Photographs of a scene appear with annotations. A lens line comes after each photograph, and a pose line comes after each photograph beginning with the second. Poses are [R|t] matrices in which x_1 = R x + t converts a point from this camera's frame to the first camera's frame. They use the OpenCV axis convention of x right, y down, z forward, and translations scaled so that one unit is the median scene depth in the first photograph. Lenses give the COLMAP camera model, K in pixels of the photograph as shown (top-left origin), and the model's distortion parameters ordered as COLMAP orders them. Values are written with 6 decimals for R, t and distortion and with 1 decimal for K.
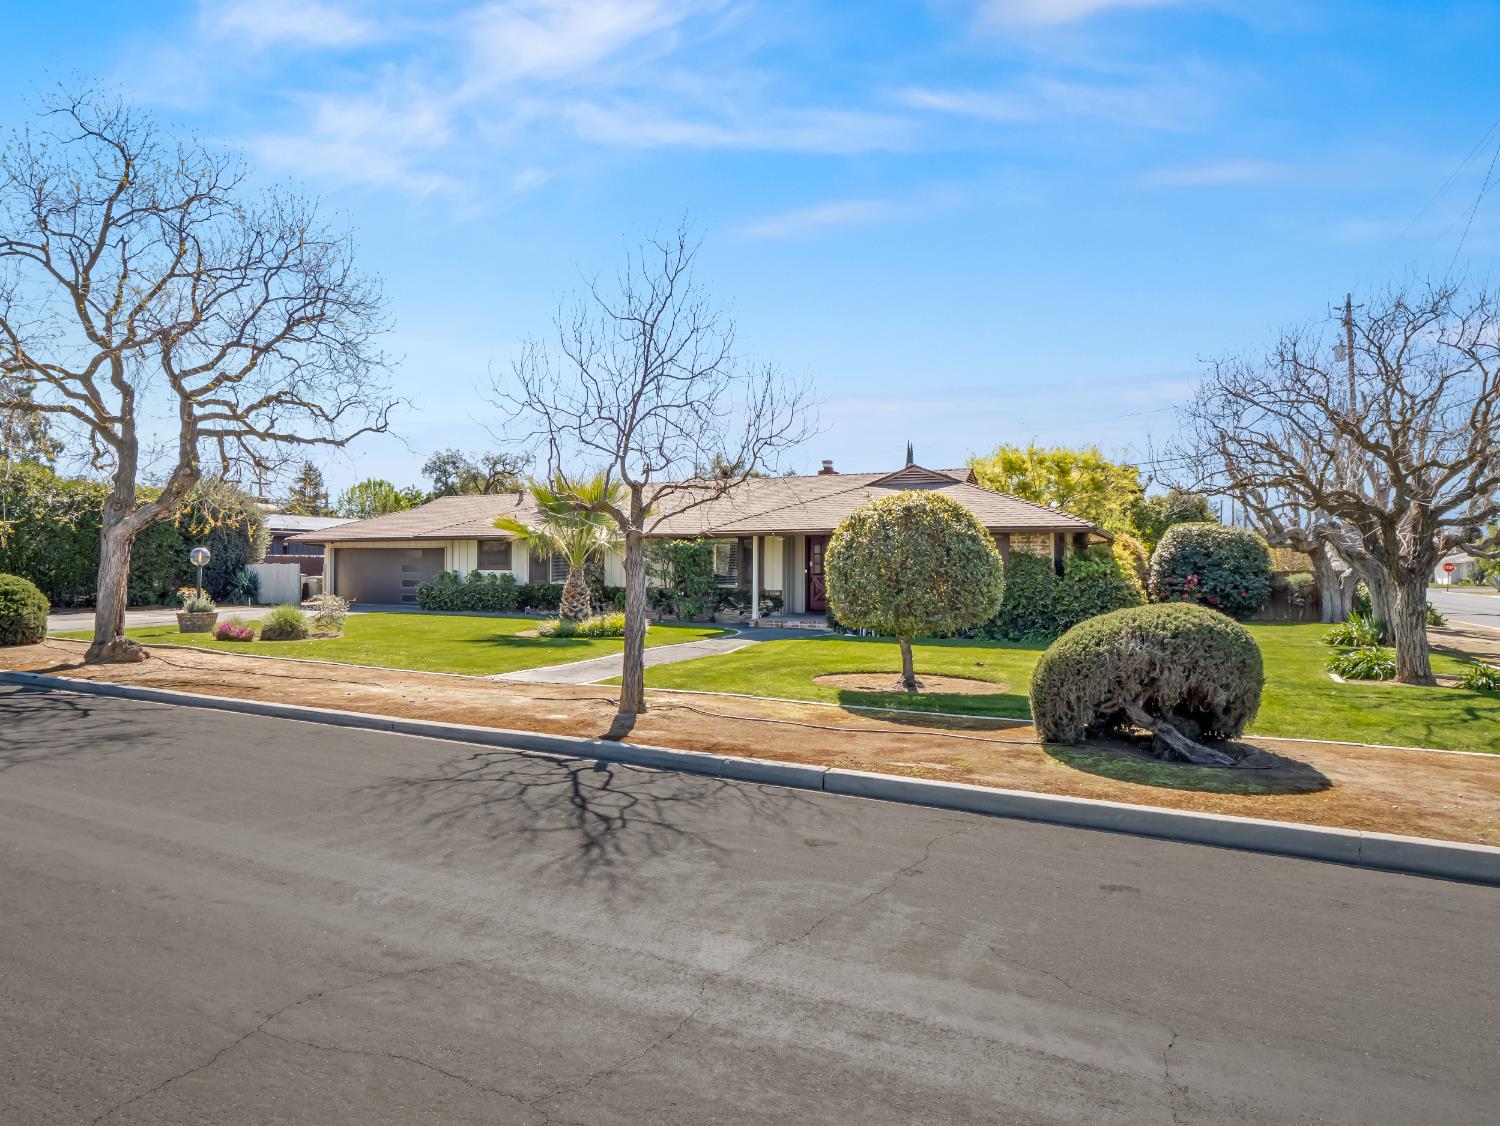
lens RADIAL K [[788.5, 0, 742.4], [0, 788.5, 566.1], [0, 0, 1]] dist [0.001226, -0.000266]
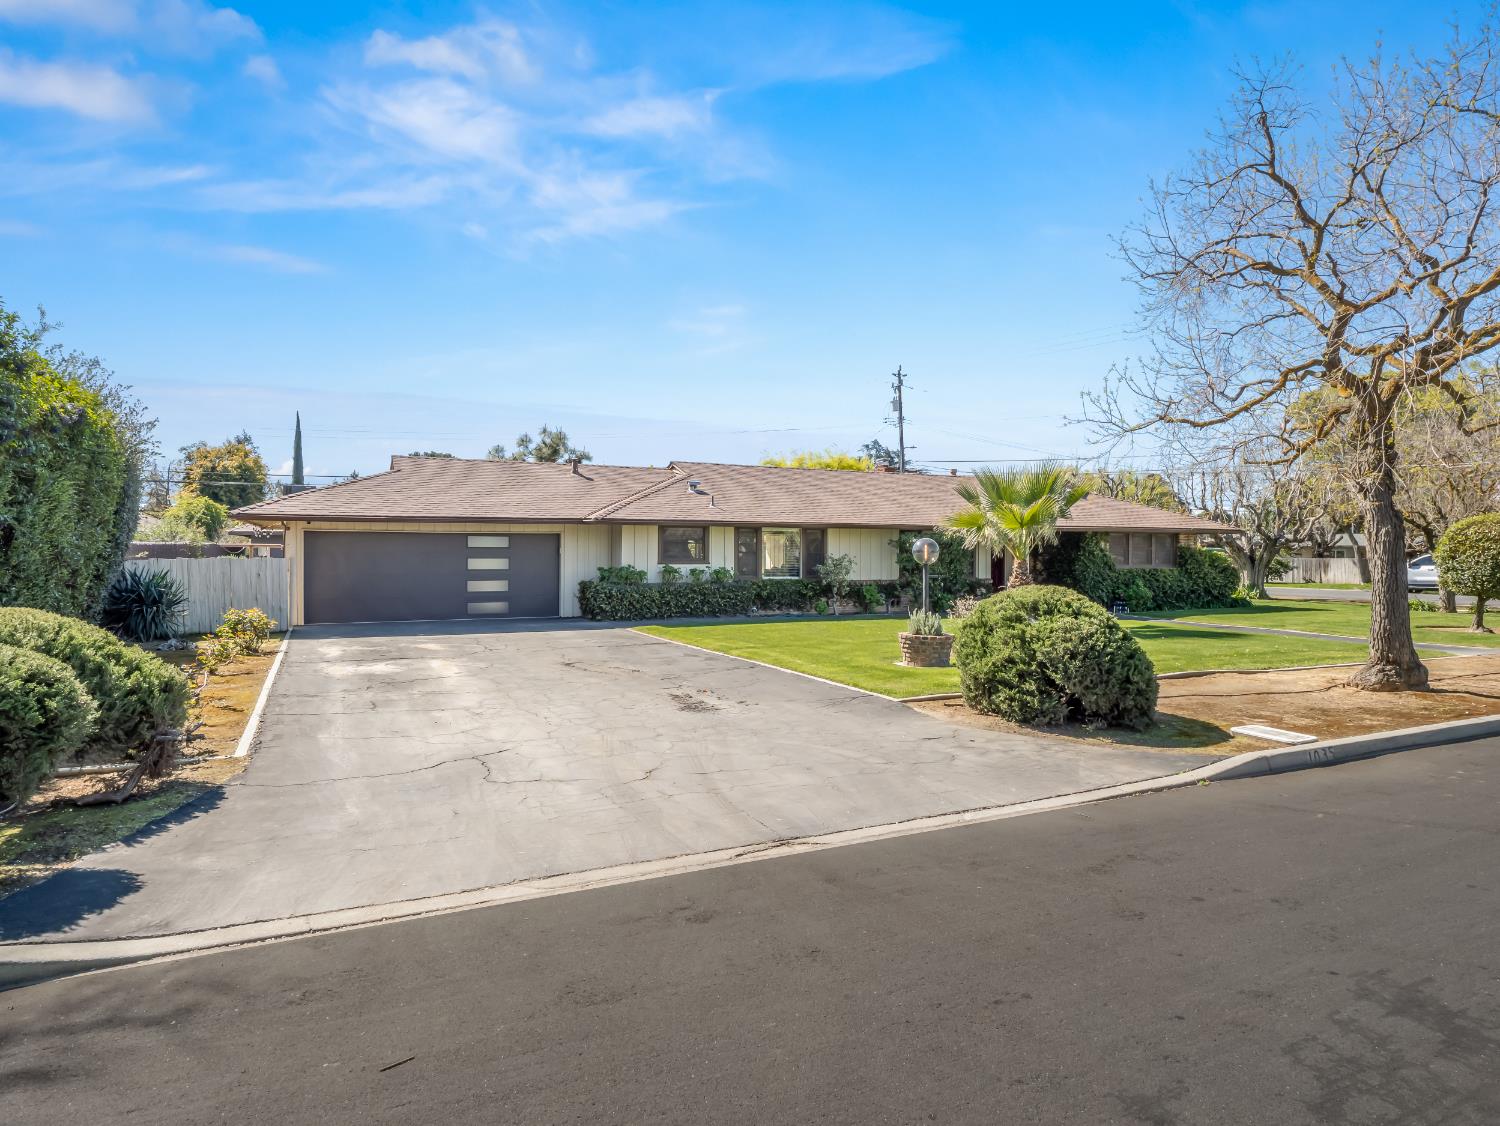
lens RADIAL K [[791.2, 0, 744.6], [0, 791.2, 557.5], [0, 0, 1]] dist [-0.000669, -0.000059]
pose [[0.667337, -0.007129, 0.744721, -1.025247], [0.001982, 0.999968, 0.007797, -0.009384], [-0.744753, -0.003727, 0.667330, 0.509024]]
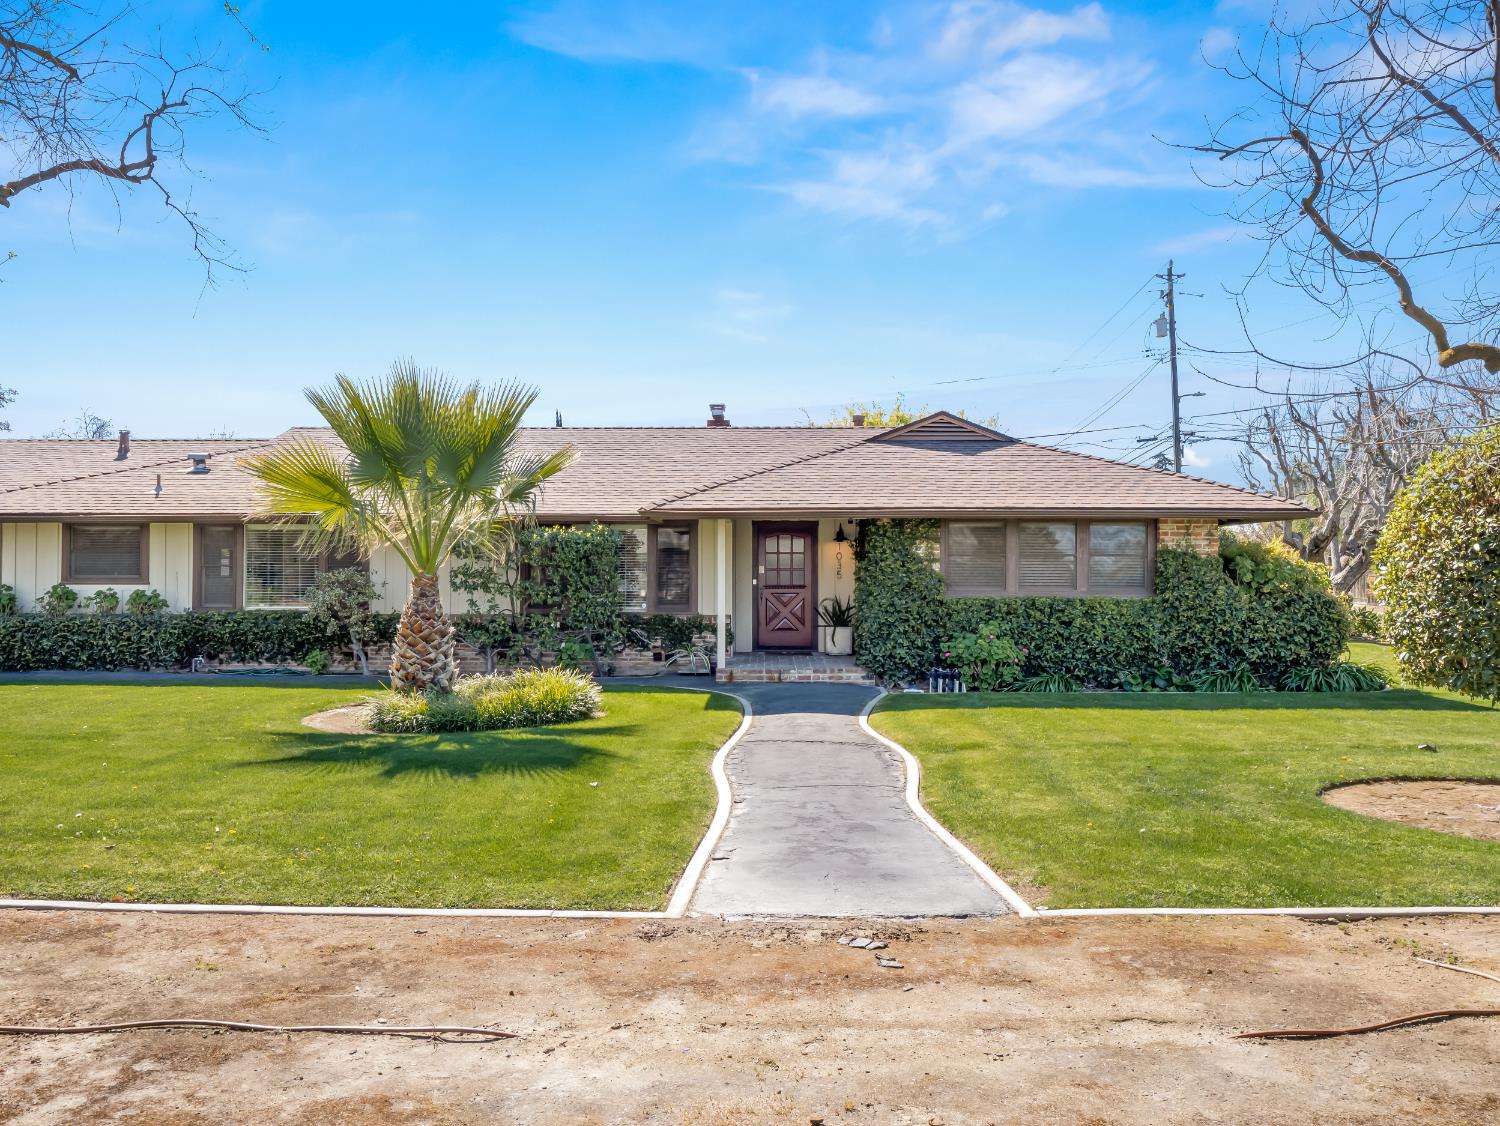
lens RADIAL K [[1031.8, 0, 759.9], [0, 1031.8, 564.7], [0, 0, 1]] dist [-0.004626, 0.000575]
pose [[0.918988, -0.001540, 0.394282, -0.229508], [0.005186, 0.999953, -0.008183, -0.000058], [-0.394251, 0.009565, 0.918953, 0.292265]]
